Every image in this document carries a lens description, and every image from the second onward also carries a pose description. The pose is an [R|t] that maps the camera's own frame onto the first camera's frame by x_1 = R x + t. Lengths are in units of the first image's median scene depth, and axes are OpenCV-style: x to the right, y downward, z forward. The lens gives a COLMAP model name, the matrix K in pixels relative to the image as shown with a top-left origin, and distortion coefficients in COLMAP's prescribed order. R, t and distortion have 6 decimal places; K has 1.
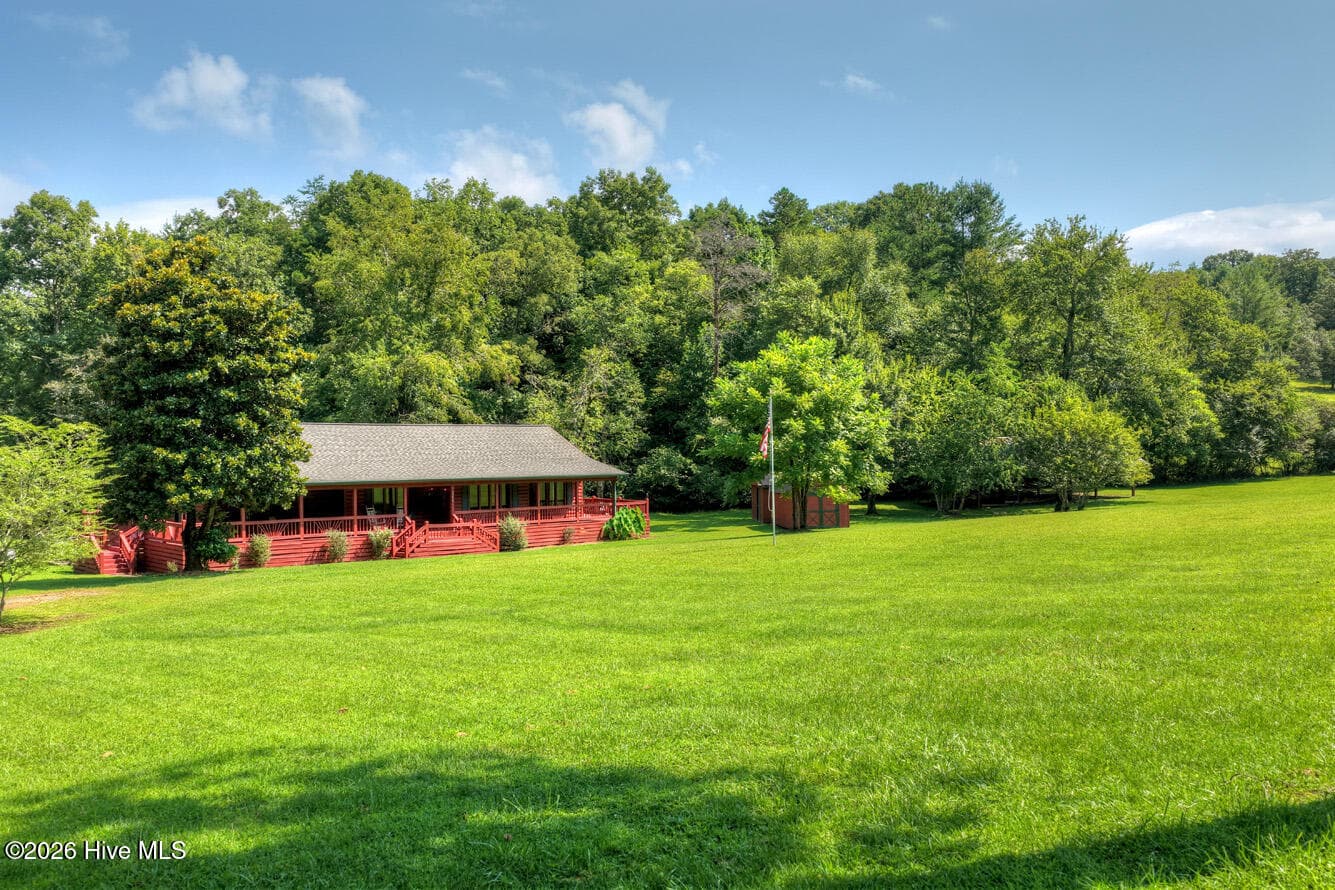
lens RADIAL K [[1091.6, 0, 666.8], [0, 1091.6, 449.3], [0, 0, 1]] dist [-0.013235, -0.002410]
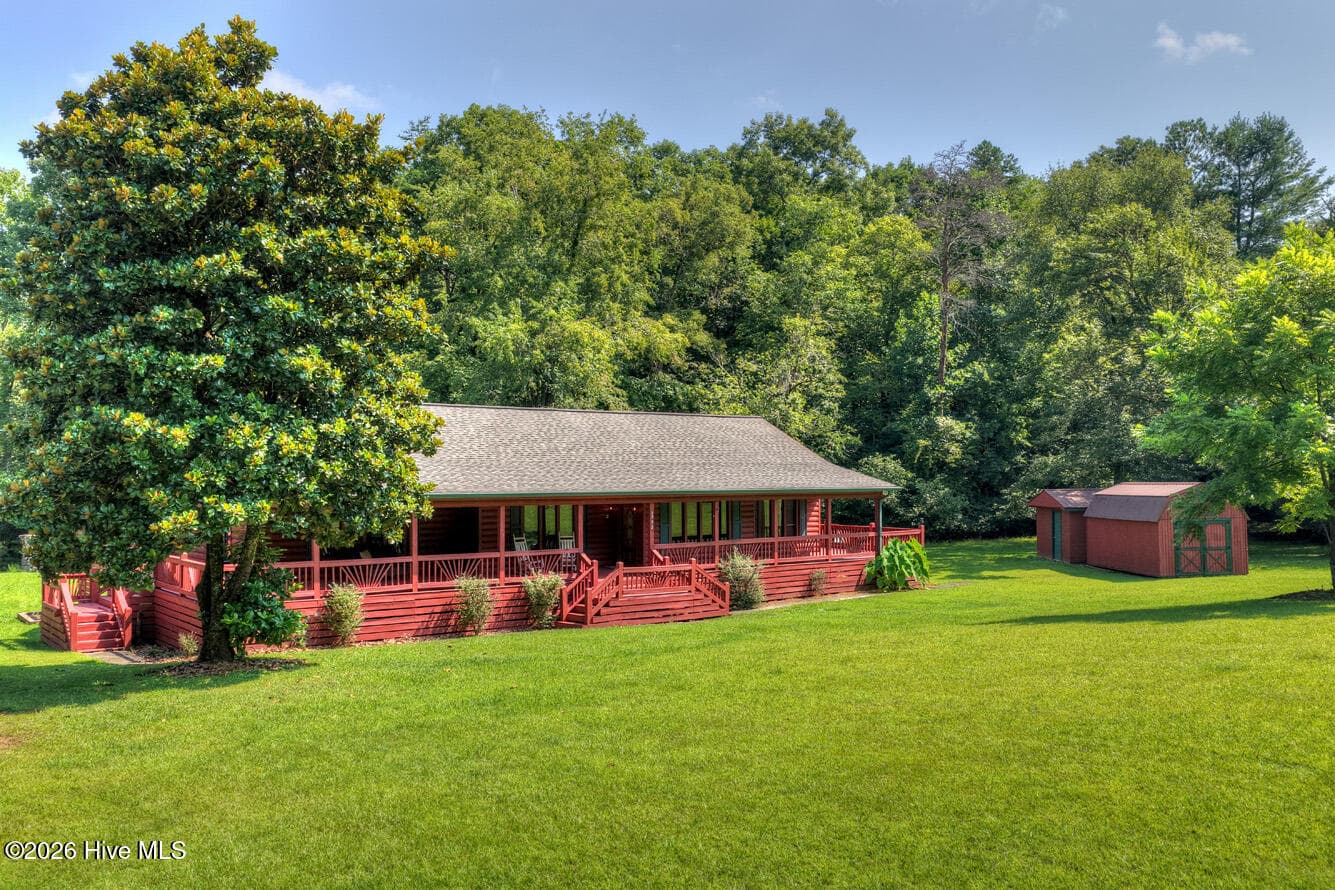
lens RADIAL K [[1092.2, 0, 666.6], [0, 1092.2, 443.7], [0, 0, 1]] dist [-0.011344, -0.006229]
pose [[0.997220, 0.005467, -0.074313, -0.128777], [-0.007387, 0.999645, -0.025585, 0.014124], [0.074147, 0.026063, 0.996907, 0.348511]]
